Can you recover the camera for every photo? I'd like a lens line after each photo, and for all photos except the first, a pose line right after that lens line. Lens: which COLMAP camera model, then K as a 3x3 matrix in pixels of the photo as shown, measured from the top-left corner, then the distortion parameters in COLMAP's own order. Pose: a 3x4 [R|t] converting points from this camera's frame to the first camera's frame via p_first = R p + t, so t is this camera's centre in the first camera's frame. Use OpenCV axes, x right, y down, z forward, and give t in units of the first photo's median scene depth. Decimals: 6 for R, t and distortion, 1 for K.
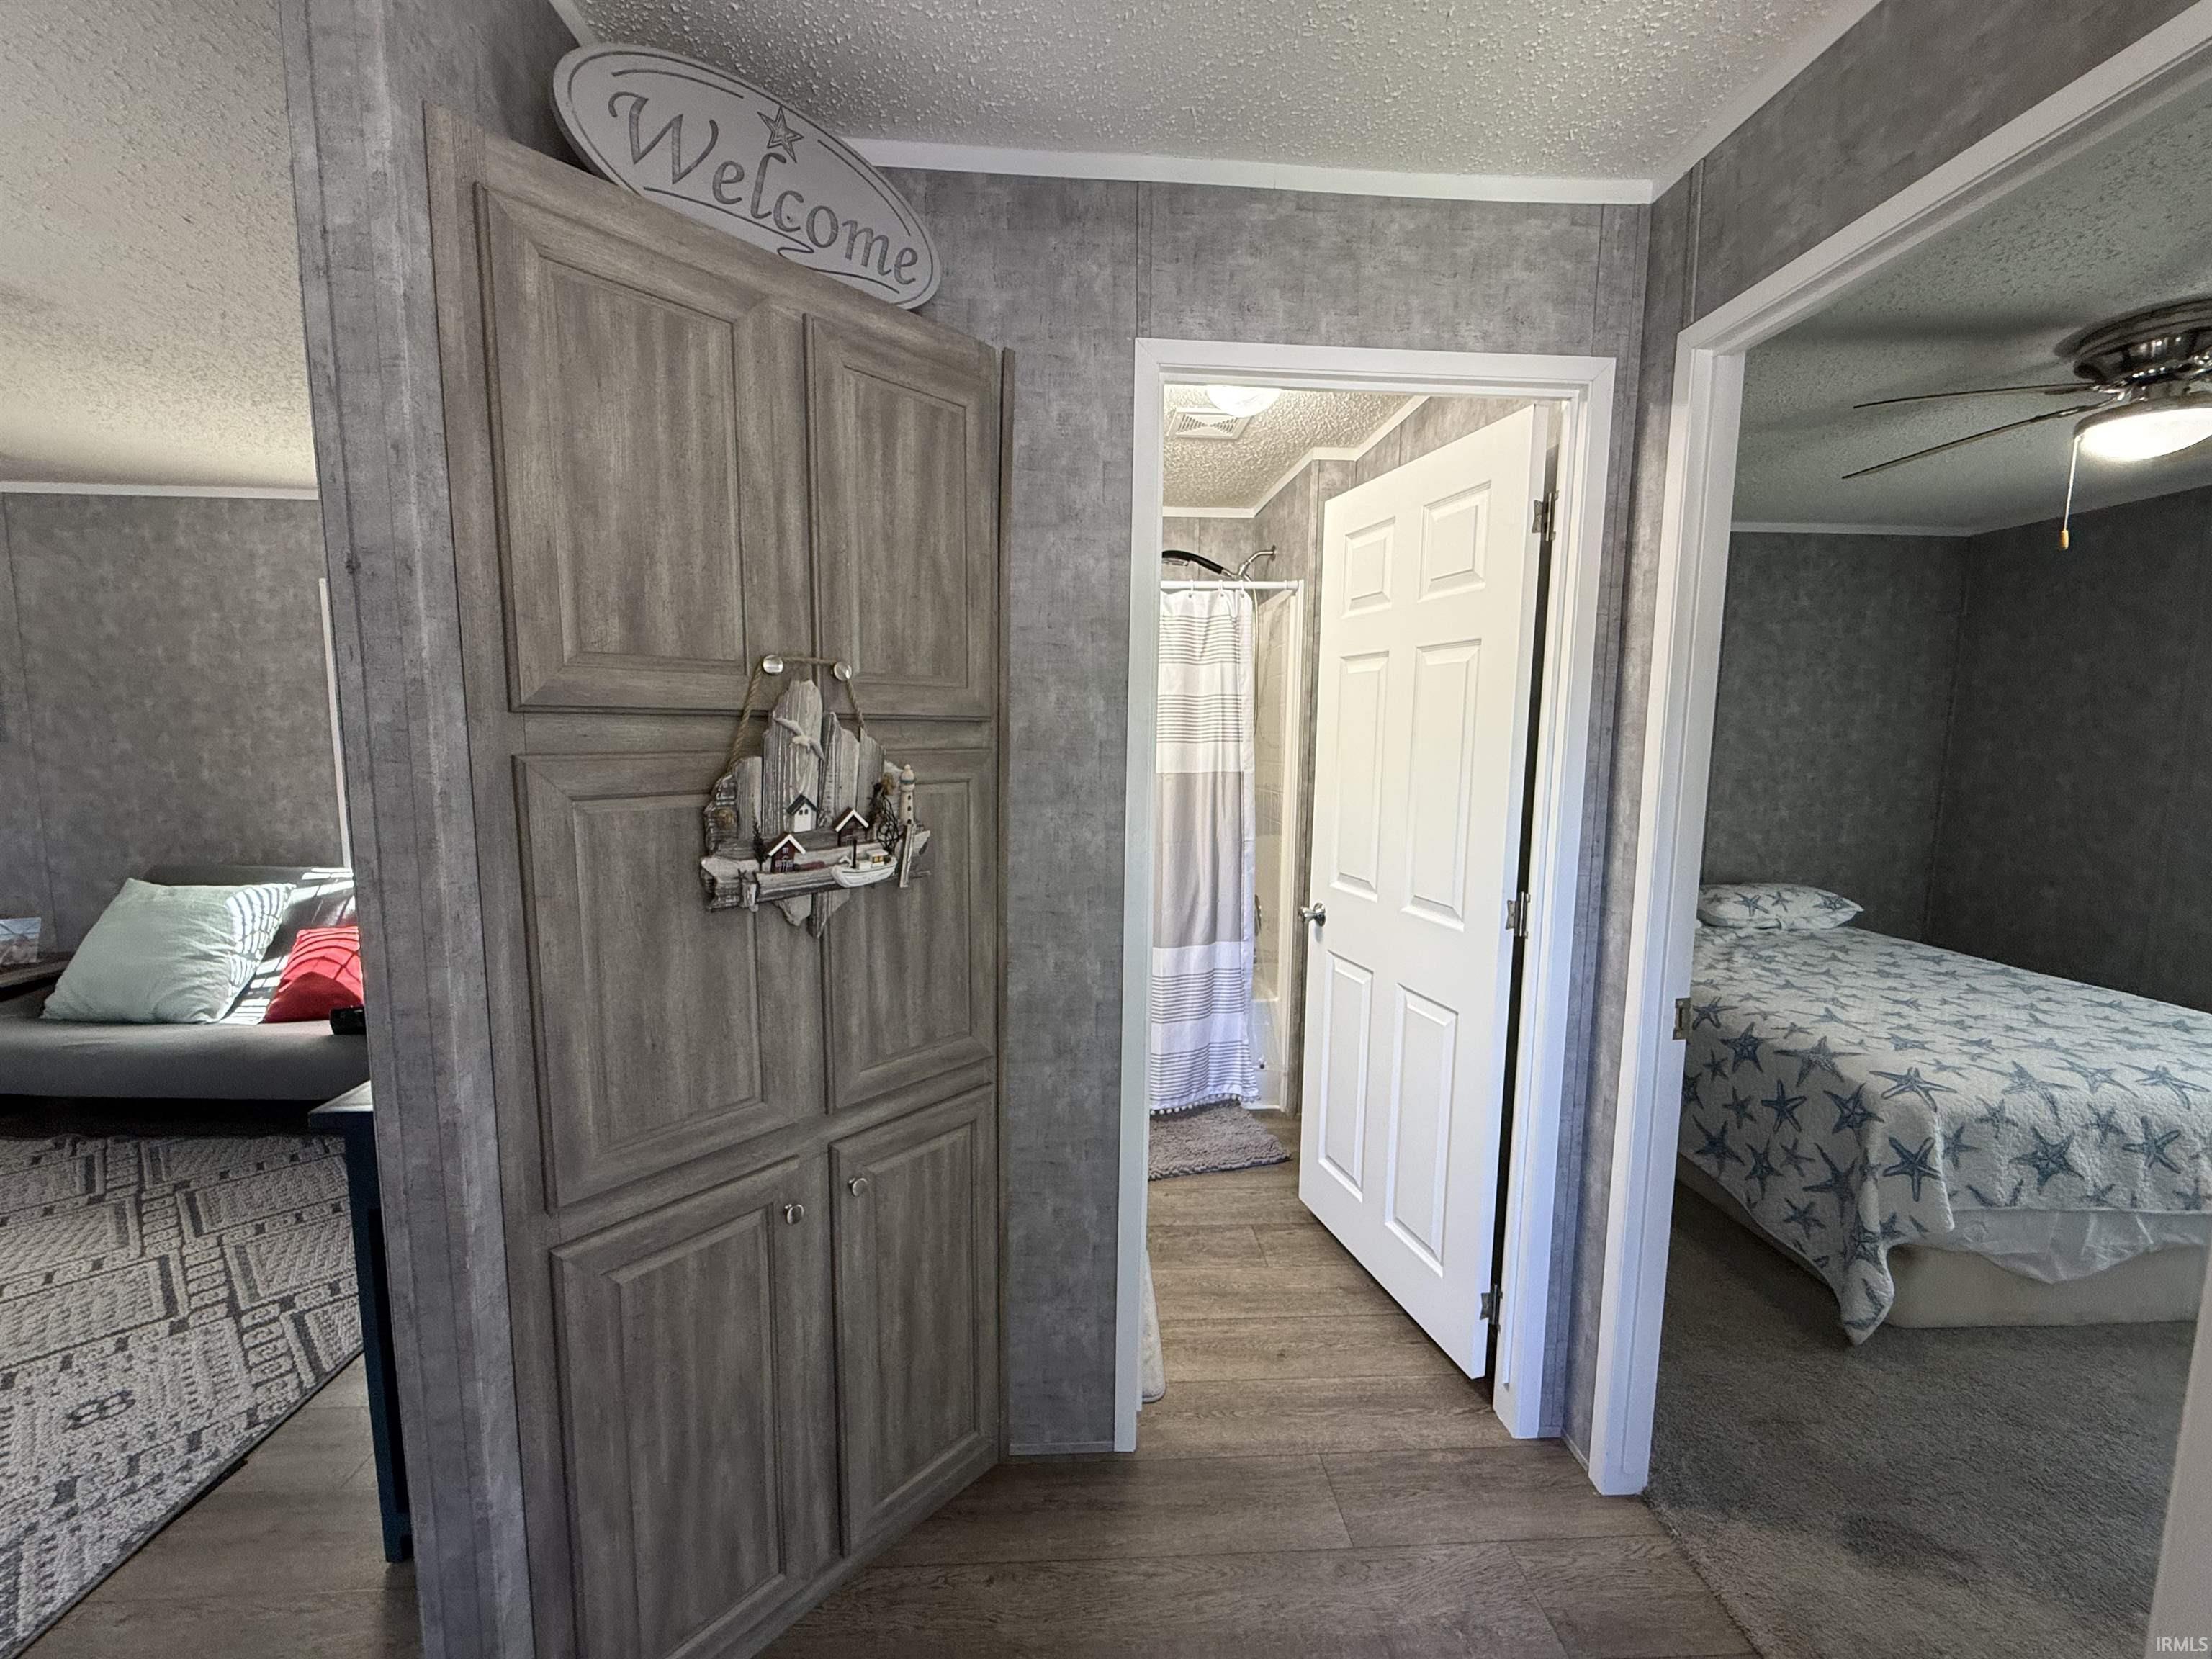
lens RADIAL K [[878.3, 0, 1100.1], [0, 878.3, 831.8], [0, 0, 1]] dist [-0.001080, 0.000003]
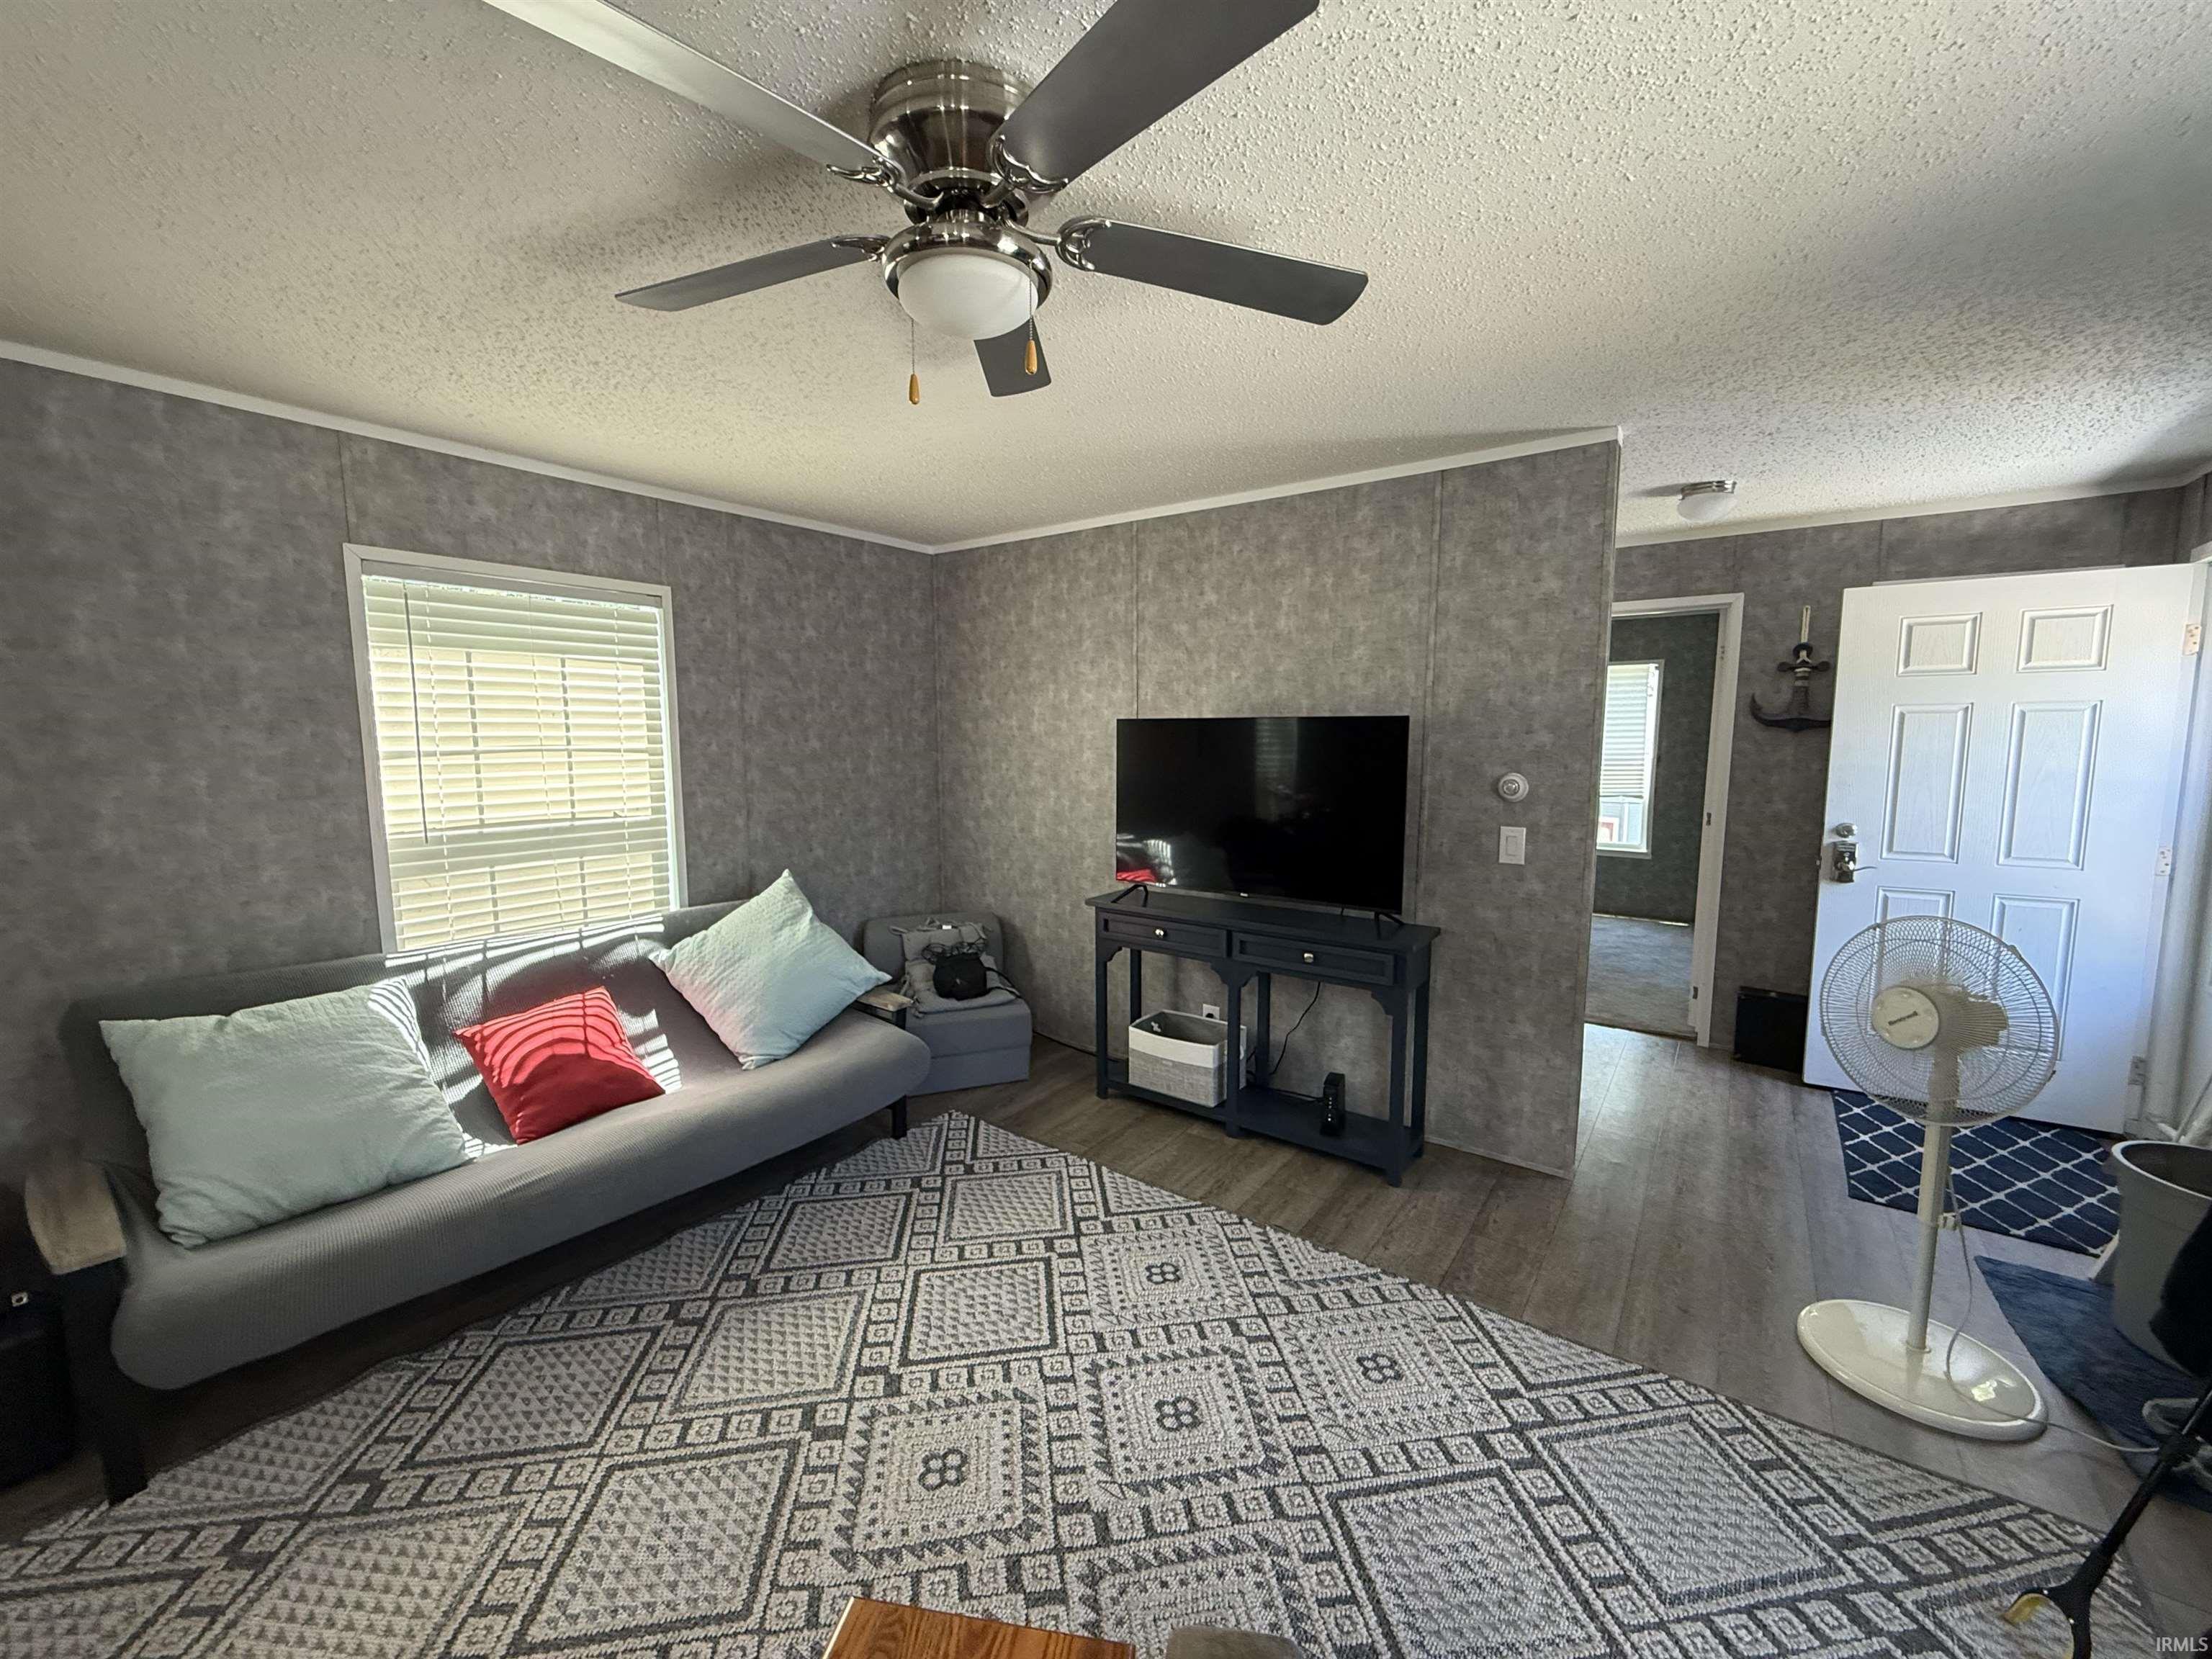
lens RADIAL K [[878.3, 0, 1096.3], [0, 878.3, 831.7], [0, 0, 1]] dist [-0.001080, 0.000003]
pose [[0.634922, -0.095611, 0.766637, -1.517698], [0.095379, 0.994422, 0.045027, -0.048420], [-0.766666, 0.044532, 0.640500, 0.145863]]
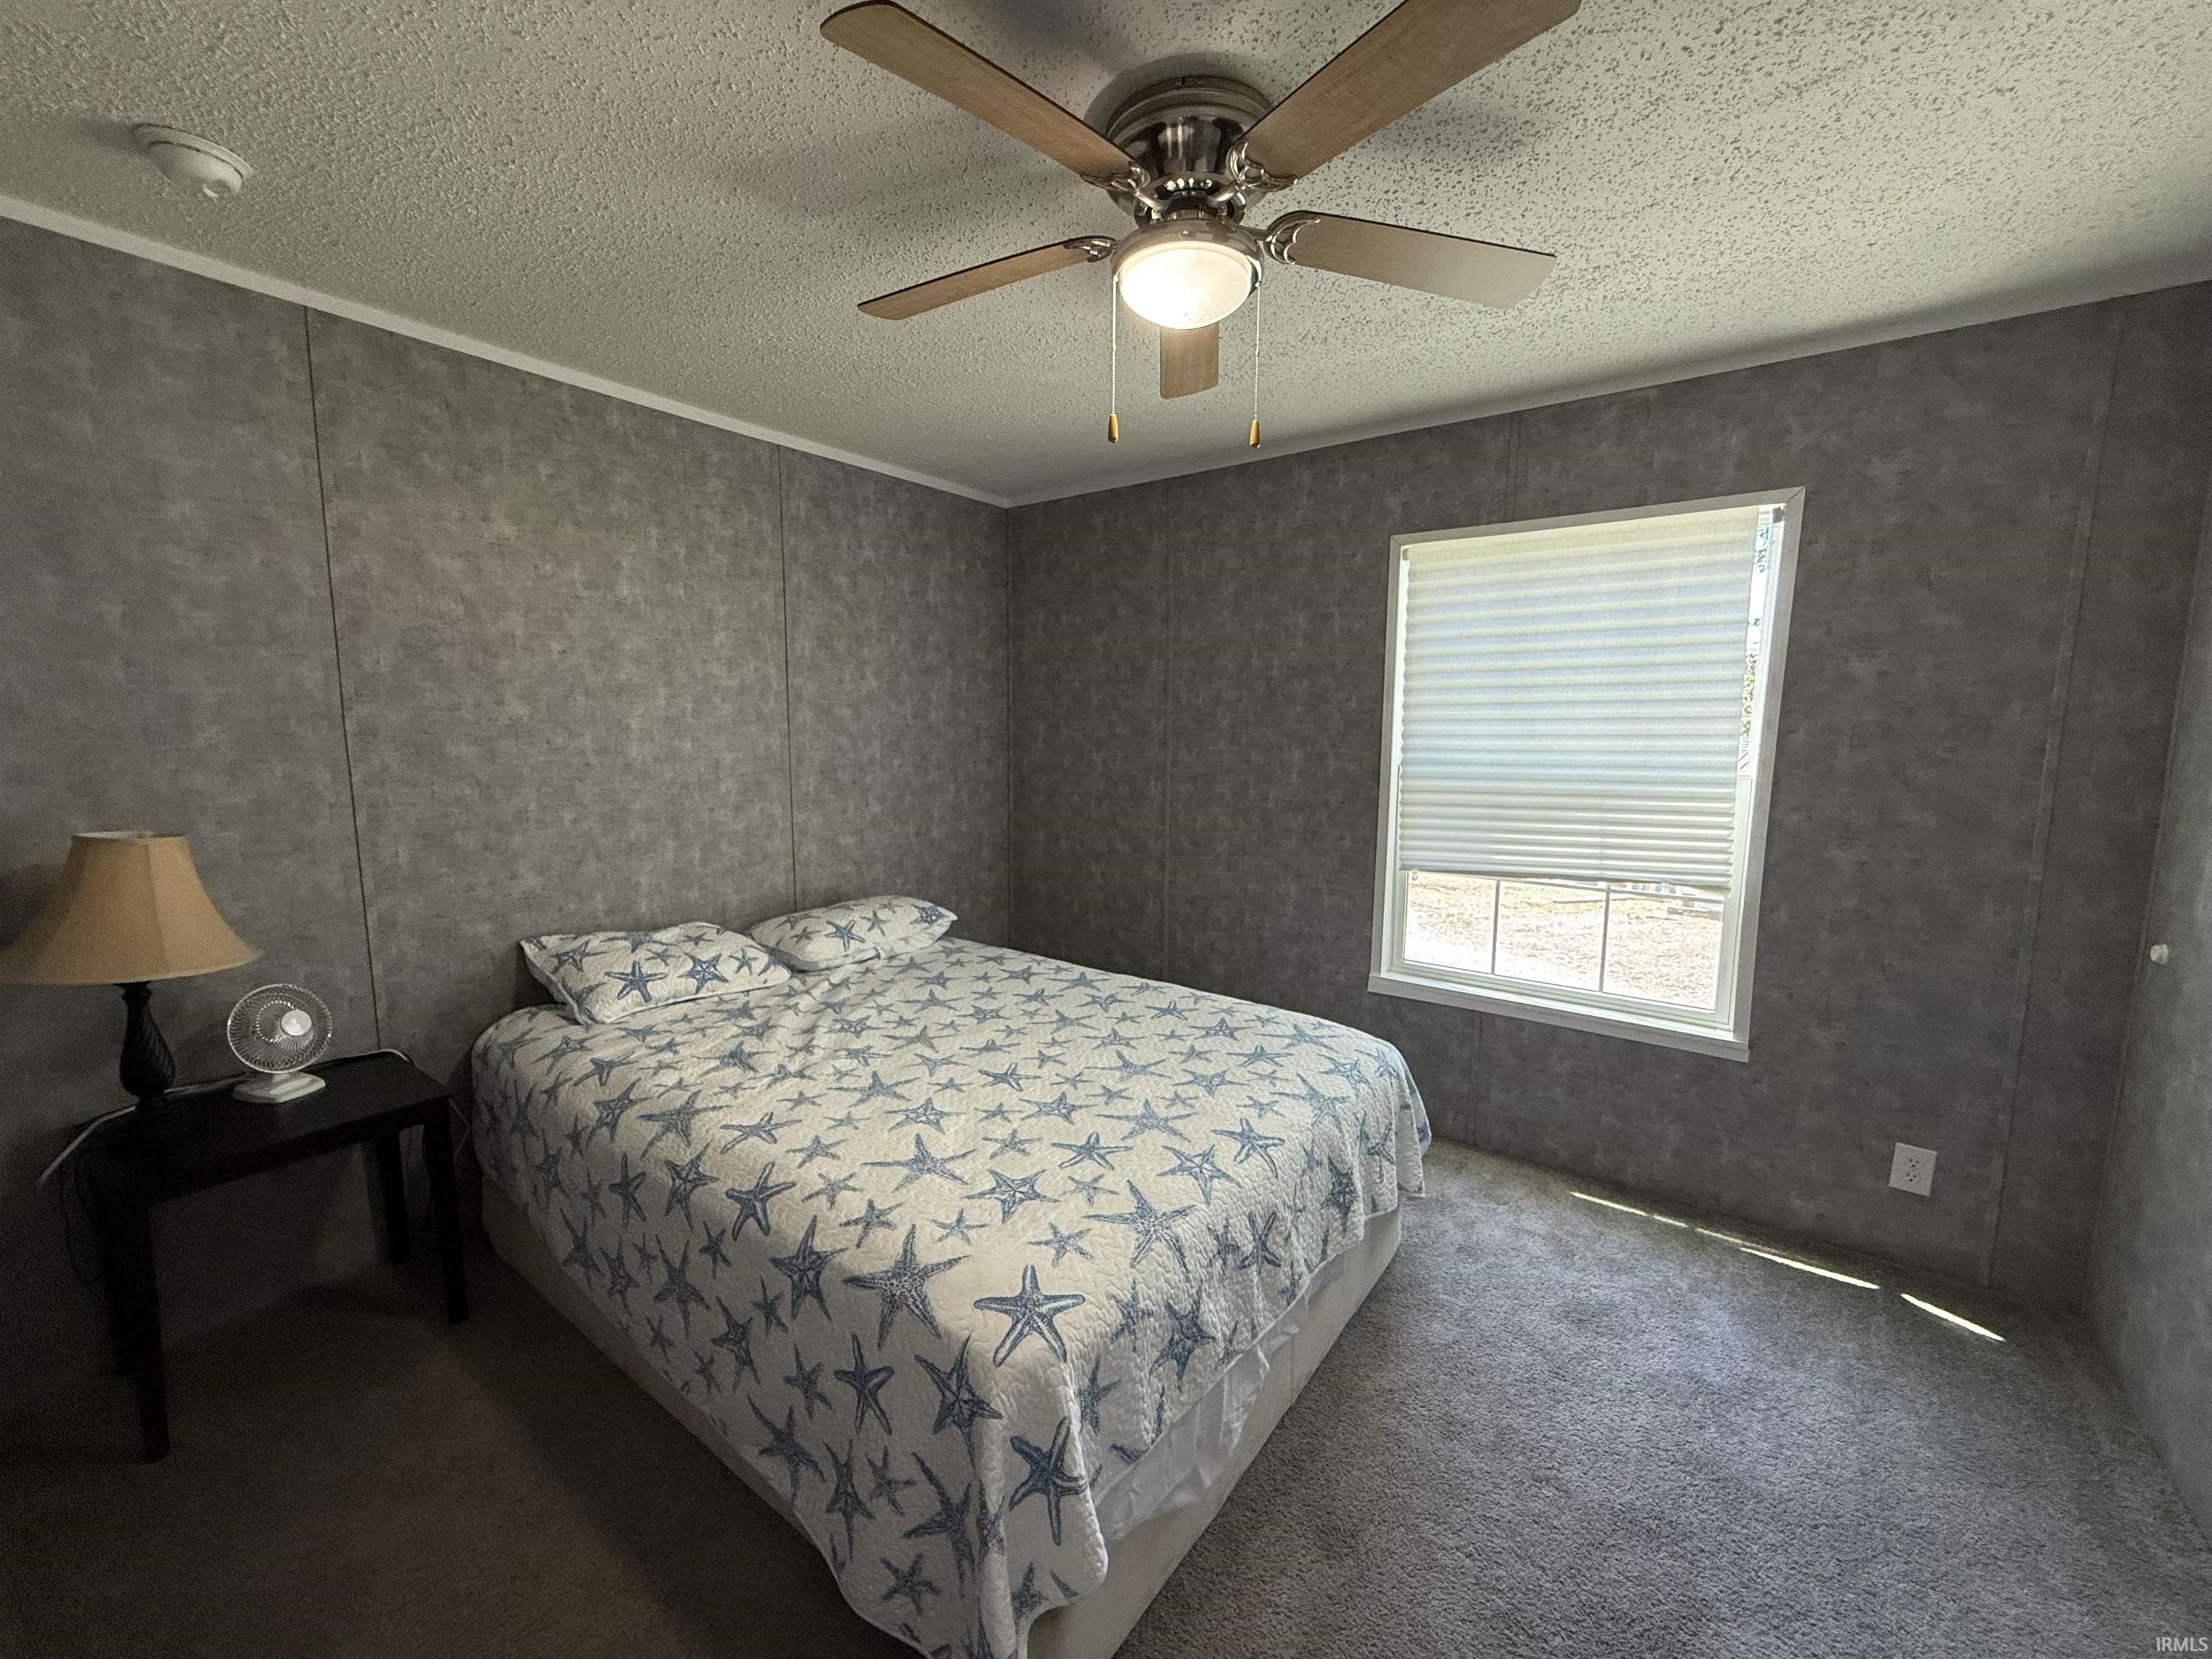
lens RADIAL K [[878.3, 0, 1102.8], [0, 878.3, 829.5], [0, 0, 1]] dist [-0.001080, 0.000003]
pose [[0.640099, -0.098424, 0.761962, 0.450641], [0.086236, 0.994697, 0.056043, -0.047458], [-0.763437, 0.029836, 0.645193, 0.478925]]
